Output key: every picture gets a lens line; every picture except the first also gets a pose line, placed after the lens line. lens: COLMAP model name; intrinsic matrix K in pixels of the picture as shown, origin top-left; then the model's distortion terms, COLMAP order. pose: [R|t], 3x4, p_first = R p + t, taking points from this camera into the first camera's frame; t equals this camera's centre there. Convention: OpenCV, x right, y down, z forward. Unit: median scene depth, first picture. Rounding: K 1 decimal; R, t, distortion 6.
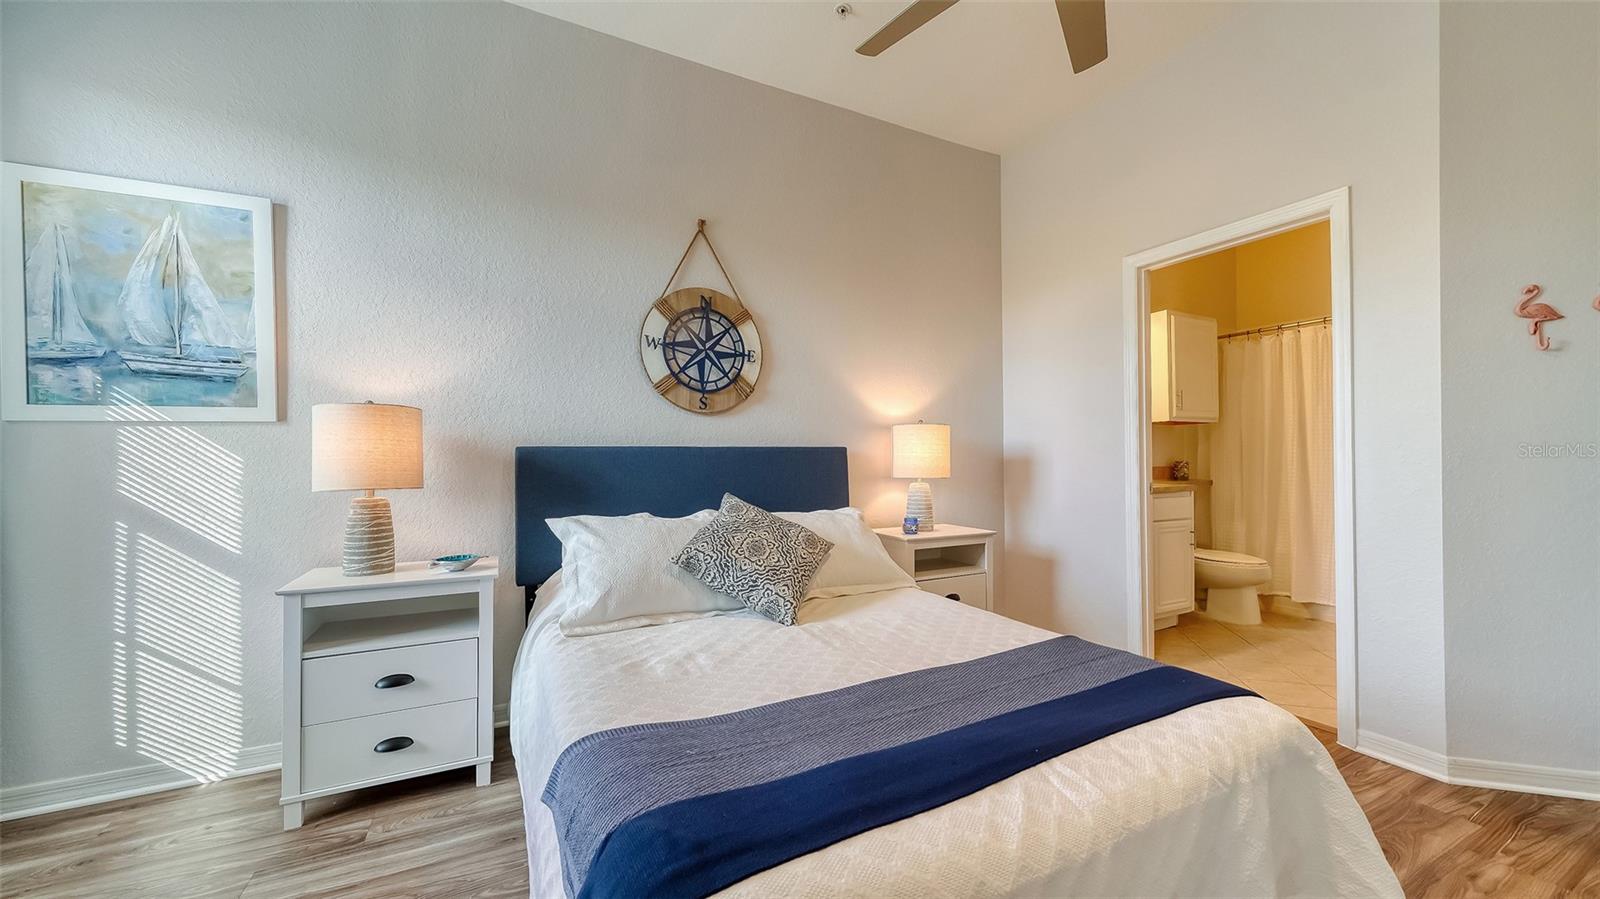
lens RADIAL K [[623.9, 0, 803.5], [0, 623.9, 459.4], [0, 0, 1]] dist [0.001502, 0.000118]
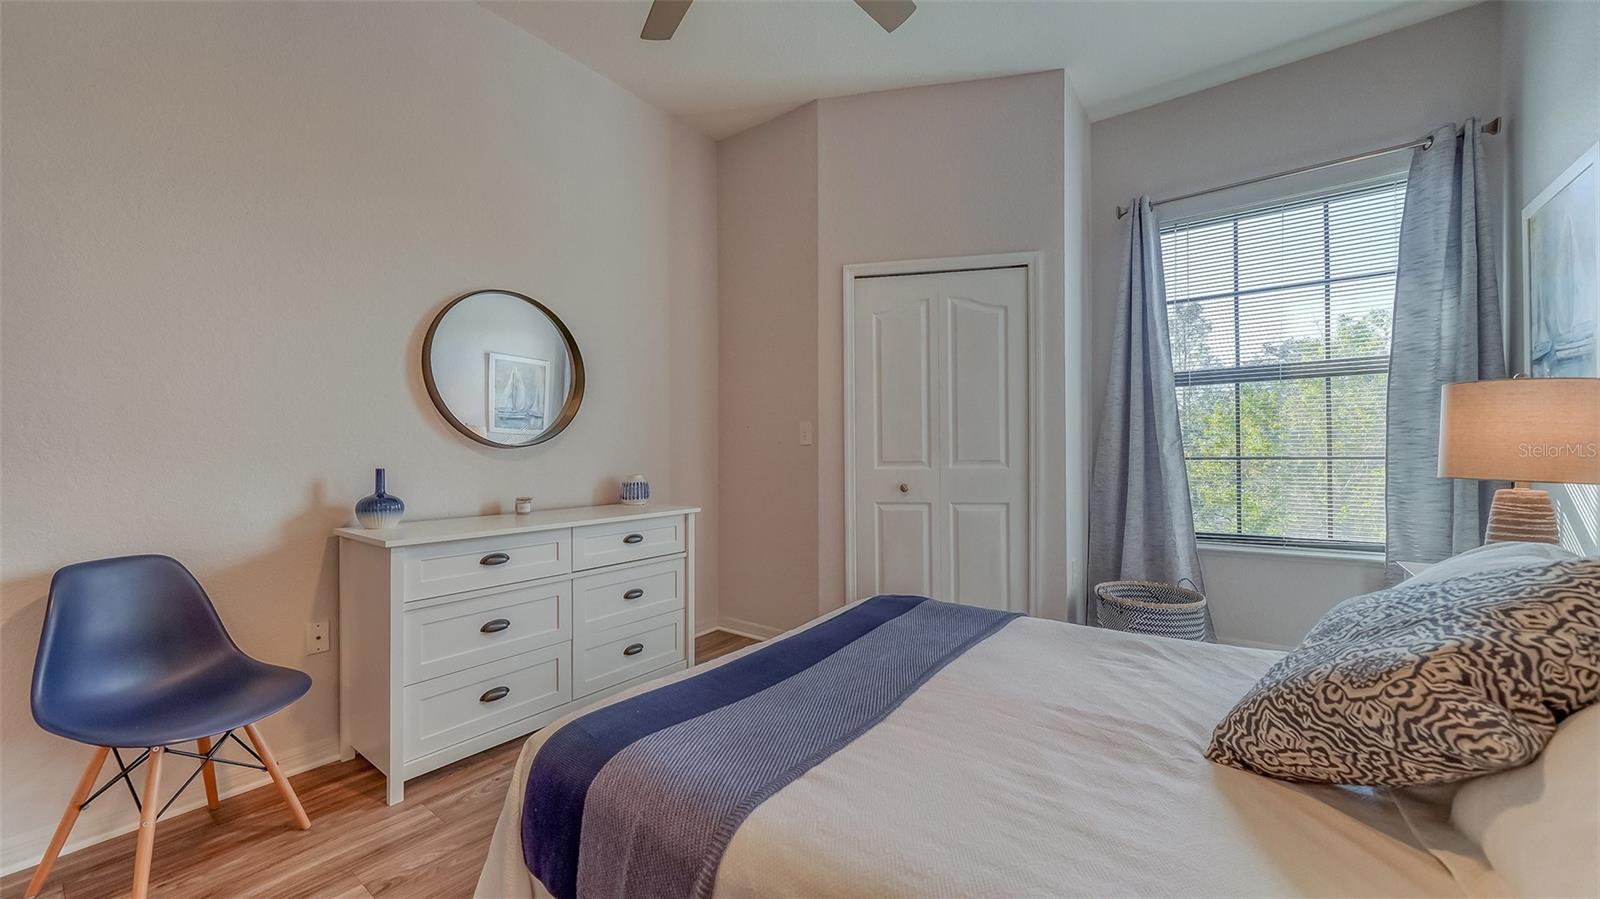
lens RADIAL K [[599.8, 0, 800.6], [0, 599.8, 452.4], [0, 0, 1]] dist [-0.000639, -0.000112]
pose [[-0.897551, 0.011568, -0.440760, 0.381429], [0.015059, 0.999877, -0.004423, 0.001399], [0.440654, -0.010608, -0.897614, 0.937425]]
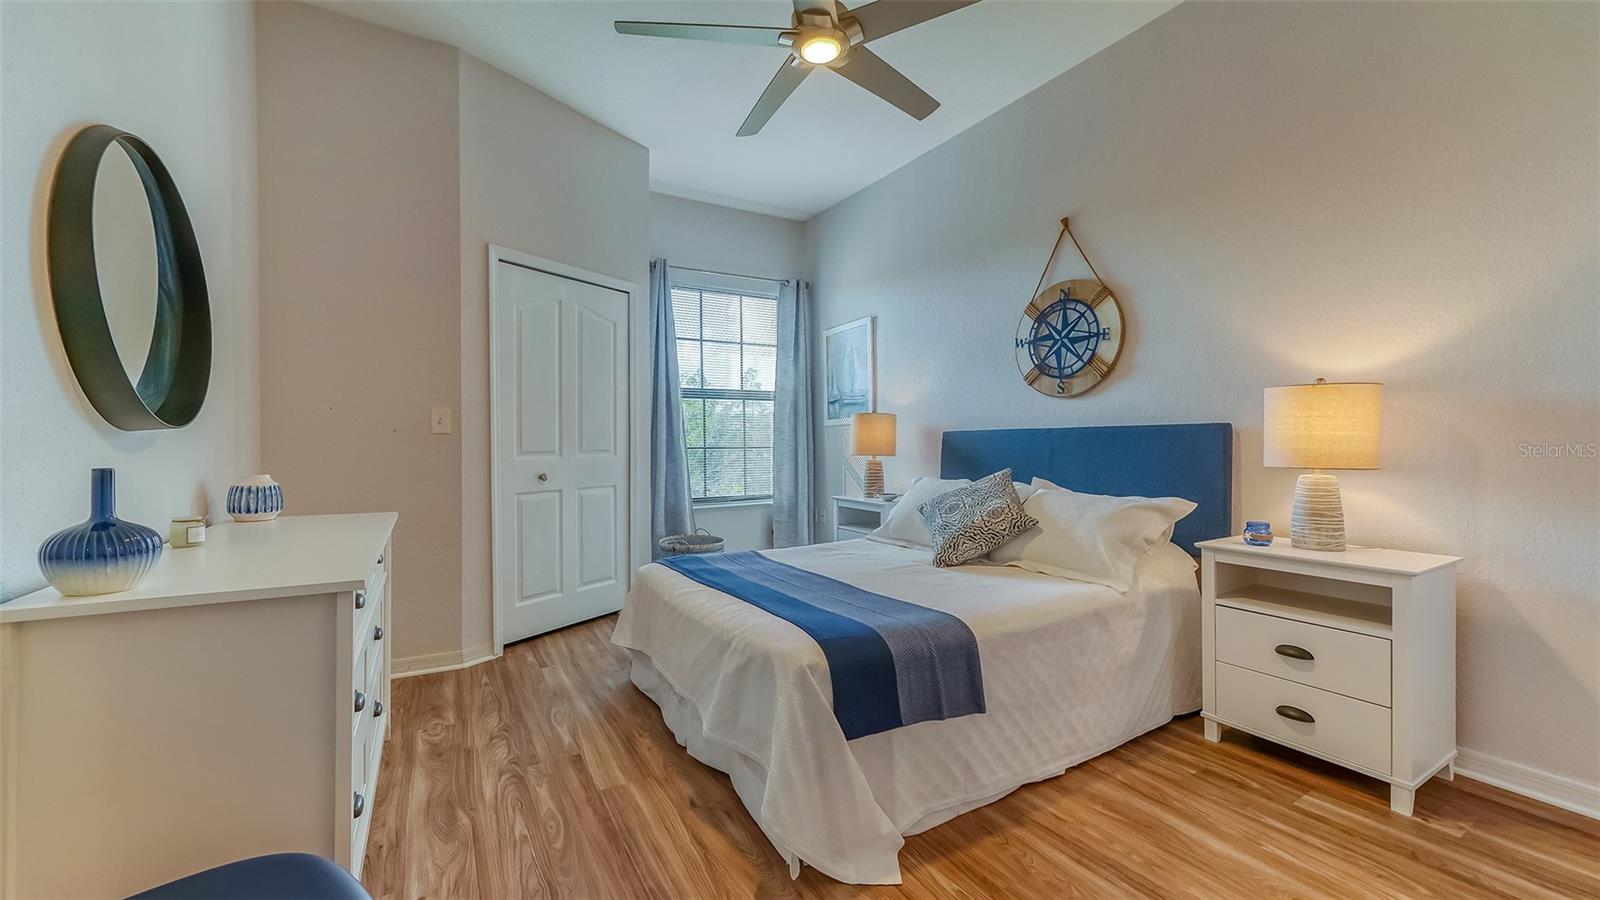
lens RADIAL K [[589.8, 0, 795.7], [0, 589.8, 453.7], [0, 0, 1]] dist [-0.018970, -0.000054]
pose [[0.049774, 0.024882, -0.998451, 0.845953], [0.007221, 0.999655, 0.025272, -0.004227], [0.998734, -0.008467, 0.049577, 0.482840]]
